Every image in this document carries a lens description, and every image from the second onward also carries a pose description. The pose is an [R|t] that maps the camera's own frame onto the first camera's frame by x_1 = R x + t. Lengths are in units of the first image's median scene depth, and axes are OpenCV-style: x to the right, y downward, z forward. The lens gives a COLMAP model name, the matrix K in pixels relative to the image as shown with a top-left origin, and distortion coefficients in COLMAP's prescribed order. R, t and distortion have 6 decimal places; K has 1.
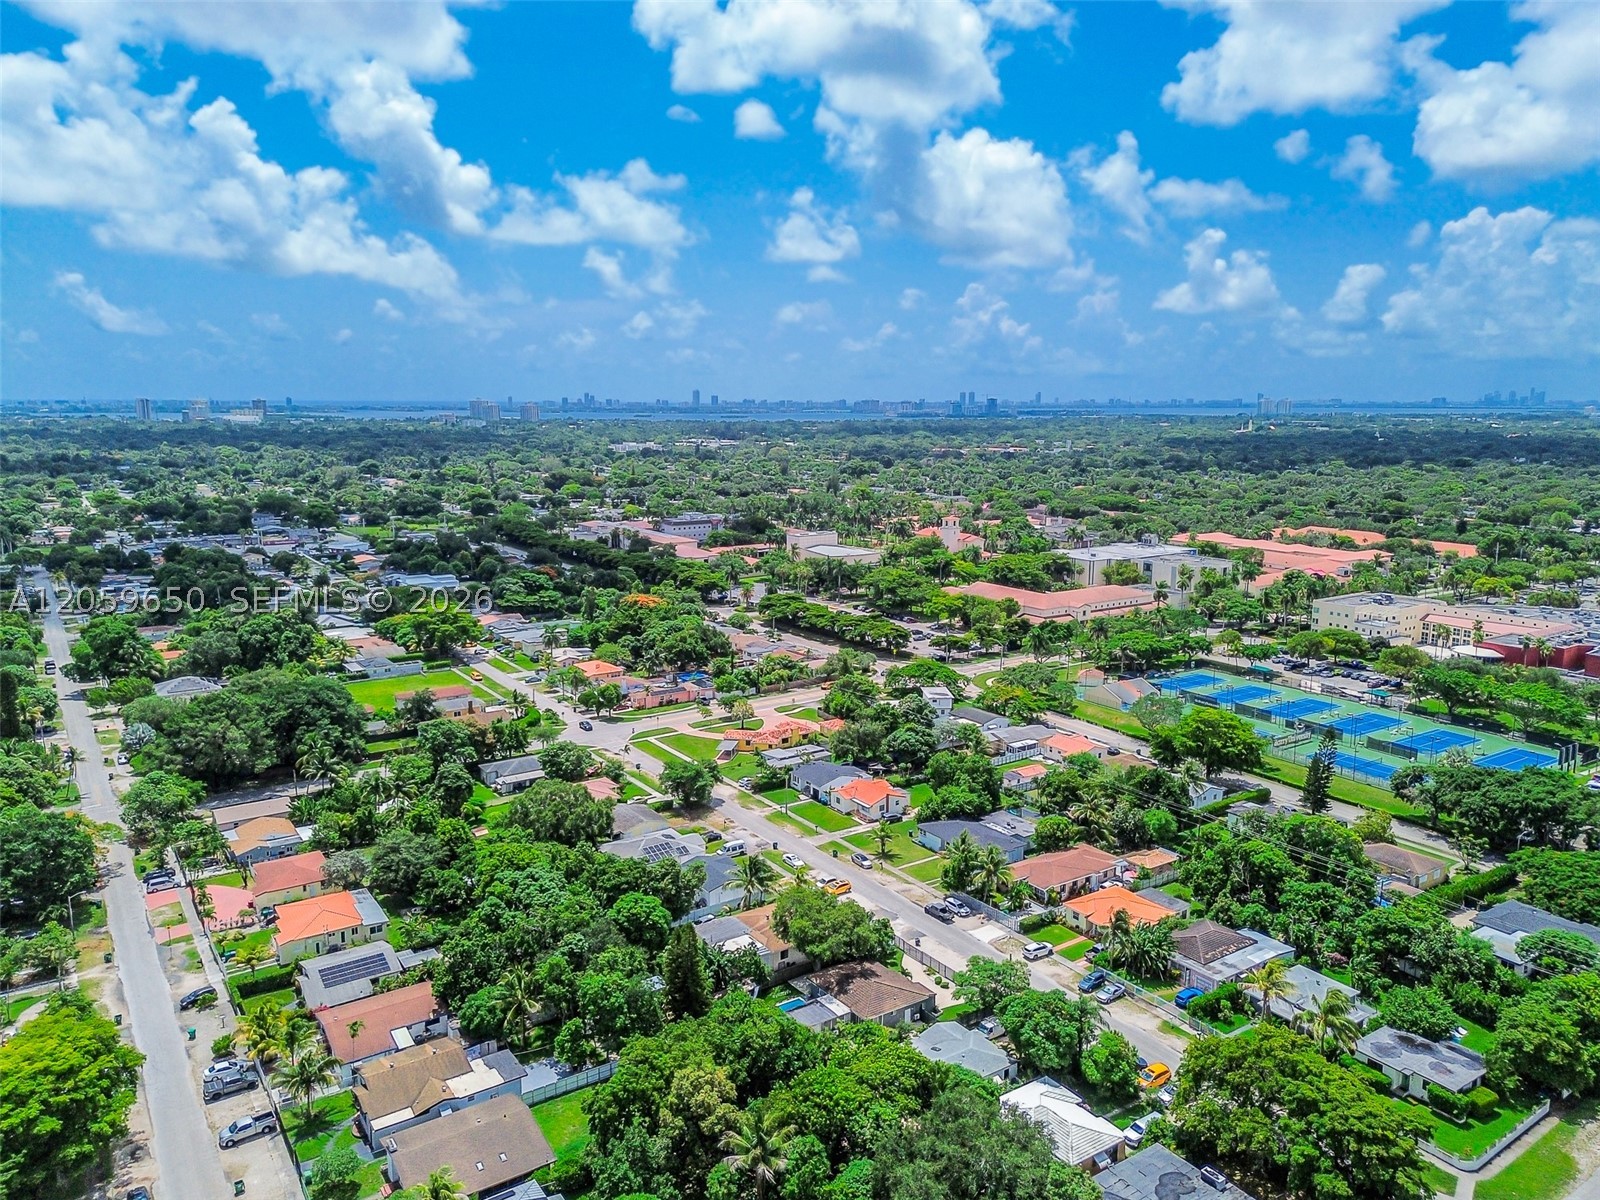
lens RADIAL K [[1142.2, 0, 800.0], [0, 1142.2, 600.0], [0, 0, 1]] dist [0.060735, -0.052832]
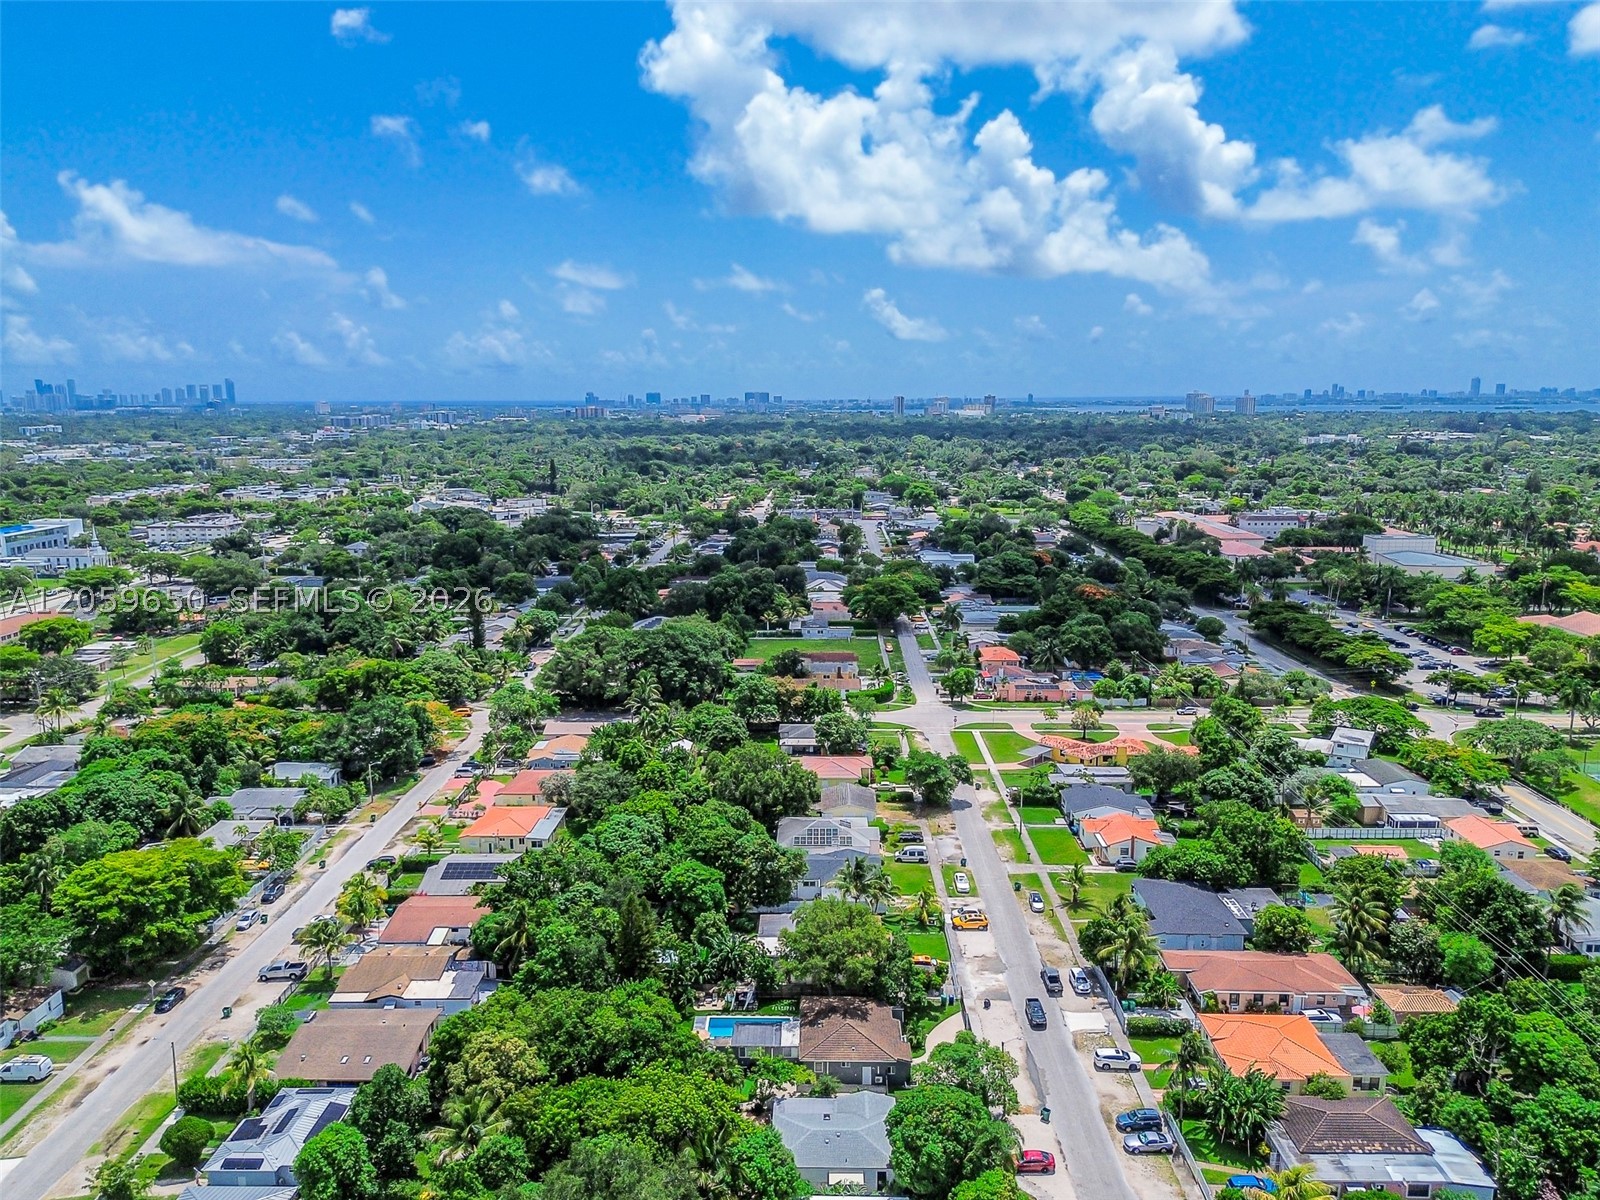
lens RADIAL K [[1126.8, 0, 804.3], [0, 1126.8, 678.3], [0, 0, 1]] dist [0.043756, -0.006370]
pose [[0.818413, 0.135164, -0.558507, 0.211152], [-0.094681, 0.990377, 0.100938, -0.000355], [0.566776, -0.029729, 0.823335, 0.137143]]
